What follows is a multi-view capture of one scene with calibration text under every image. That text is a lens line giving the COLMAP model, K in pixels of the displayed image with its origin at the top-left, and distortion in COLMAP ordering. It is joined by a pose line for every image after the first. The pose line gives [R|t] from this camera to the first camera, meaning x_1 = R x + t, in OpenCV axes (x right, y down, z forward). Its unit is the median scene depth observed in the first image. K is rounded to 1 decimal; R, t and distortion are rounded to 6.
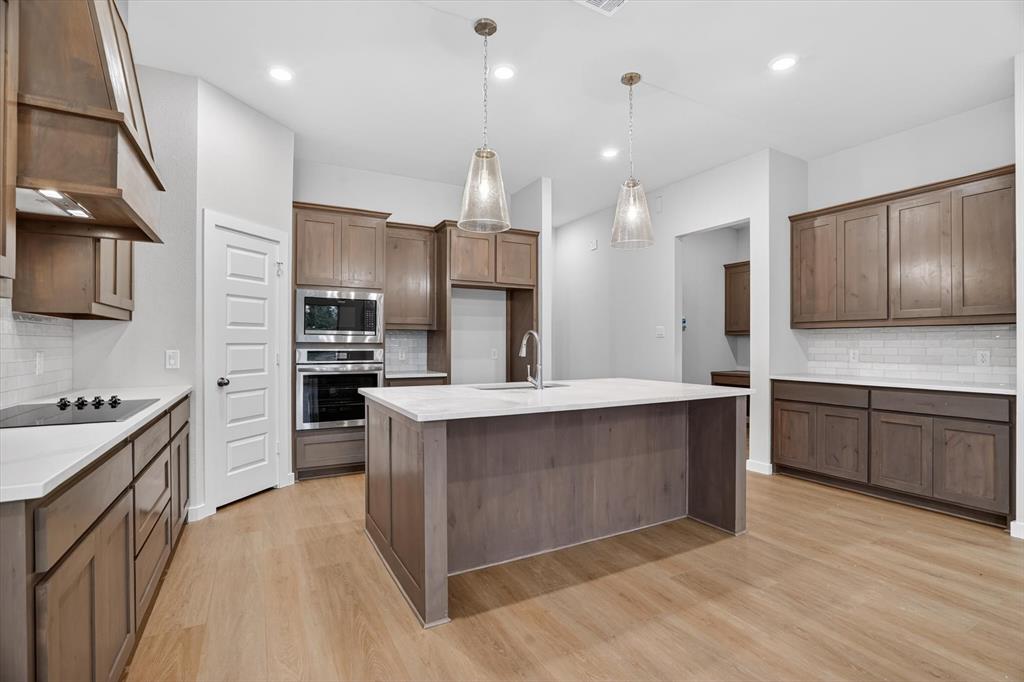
lens RADIAL K [[482.6, 0, 509.6], [0, 482.6, 341.5], [0, 0, 1]] dist [-0.033901, 0.001669]
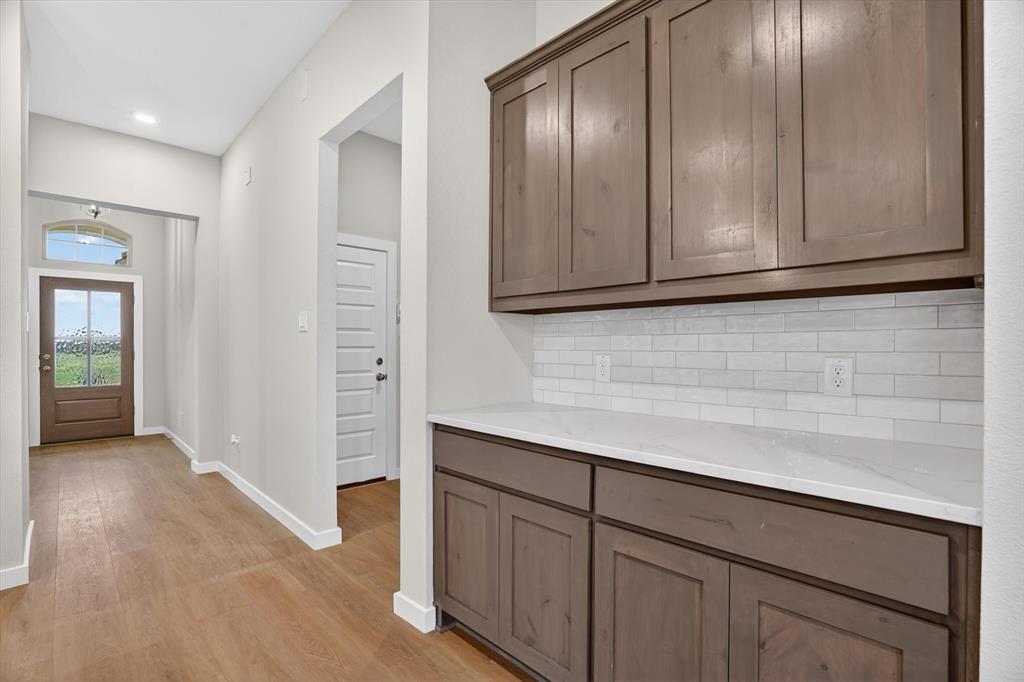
lens RADIAL K [[477.8, 0, 513.5], [0, 477.8, 345.3], [0, 0, 1]] dist [-0.020939, 0.000795]
pose [[0.966045, 0.000479, 0.258373, 0.531073], [-0.001535, 0.999991, 0.003886, 0.005439], [-0.258369, -0.004151, 0.966037, 0.573288]]
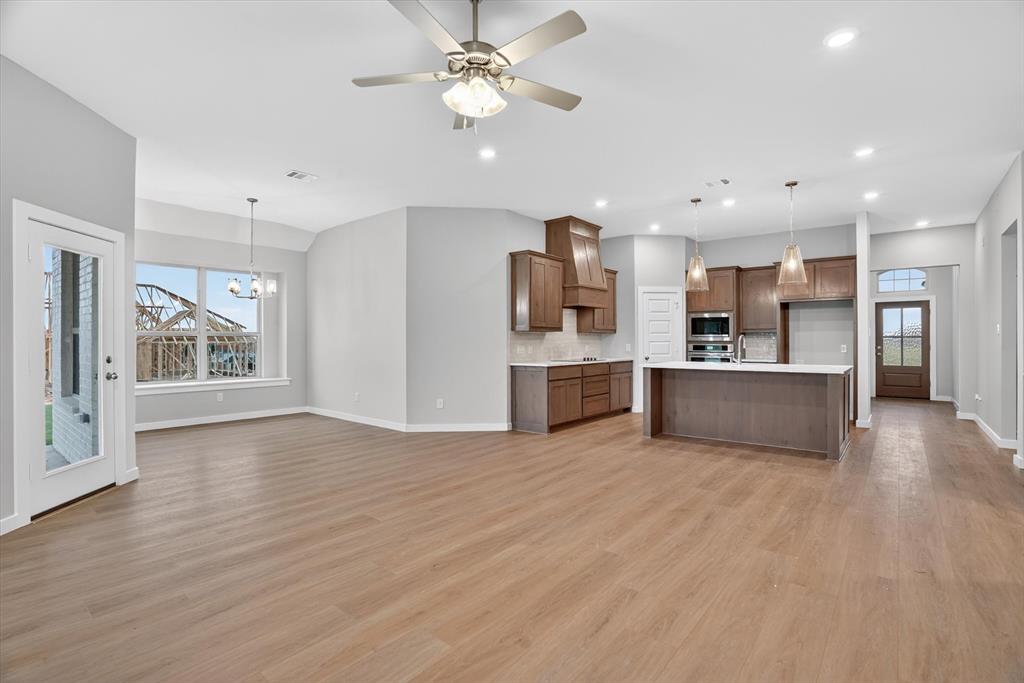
lens RADIAL K [[482.6, 0, 505.3], [0, 482.6, 340.5], [0, 0, 1]] dist [-0.033901, 0.001669]
pose [[0.372599, -0.002180, -0.927990, 1.106965], [0.006861, 0.999976, 0.000405, -0.005585], [0.927967, -0.006518, 0.372605, -0.443097]]
